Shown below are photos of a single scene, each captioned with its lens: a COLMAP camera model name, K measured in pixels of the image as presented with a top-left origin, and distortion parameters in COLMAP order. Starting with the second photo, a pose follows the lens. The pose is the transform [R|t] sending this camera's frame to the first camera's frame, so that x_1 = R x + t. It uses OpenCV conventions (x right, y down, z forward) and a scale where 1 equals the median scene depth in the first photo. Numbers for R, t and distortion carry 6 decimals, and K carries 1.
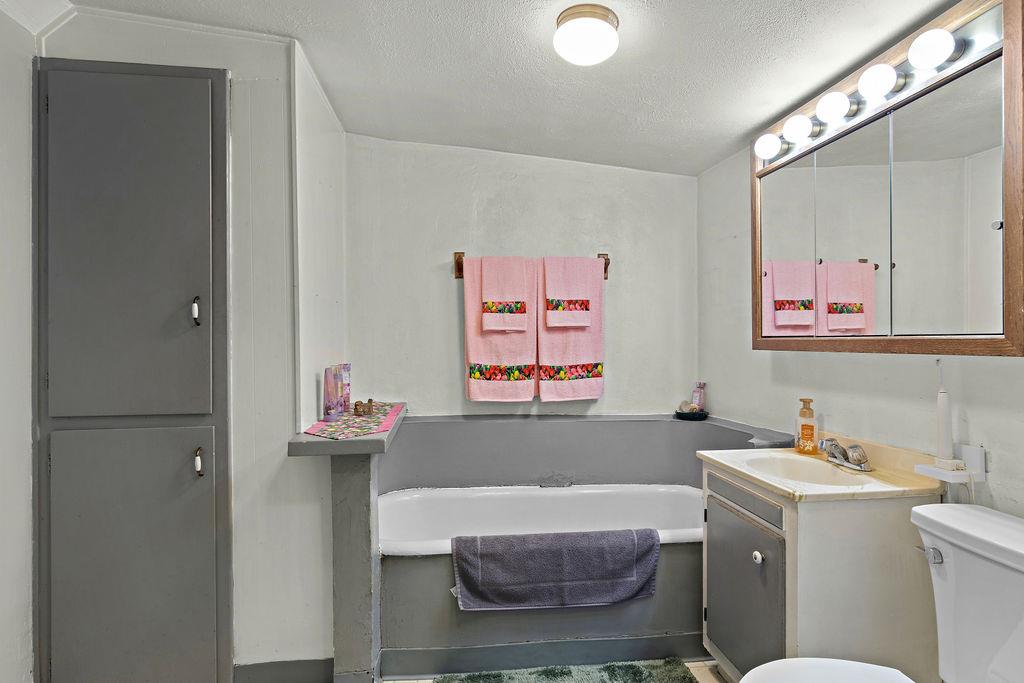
lens RADIAL K [[525.2, 0, 501.6], [0, 525.2, 342.6], [0, 0, 1]] dist [0.000244, 0.002291]
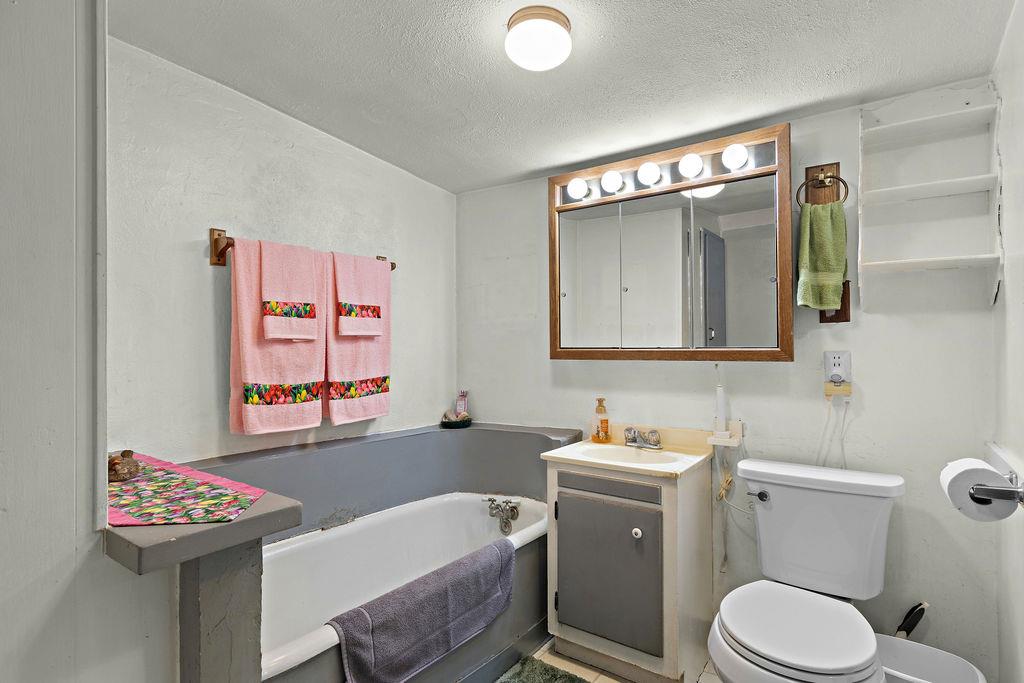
lens RADIAL K [[525.2, 0, 507.5], [0, 525.2, 340.4], [0, 0, 1]] dist [0.000244, 0.002291]
pose [[0.679226, 0.011074, 0.733845, -0.349349], [0.004671, 0.999801, -0.019411, -0.004860], [-0.733914, 0.016612, 0.679039, 0.232875]]
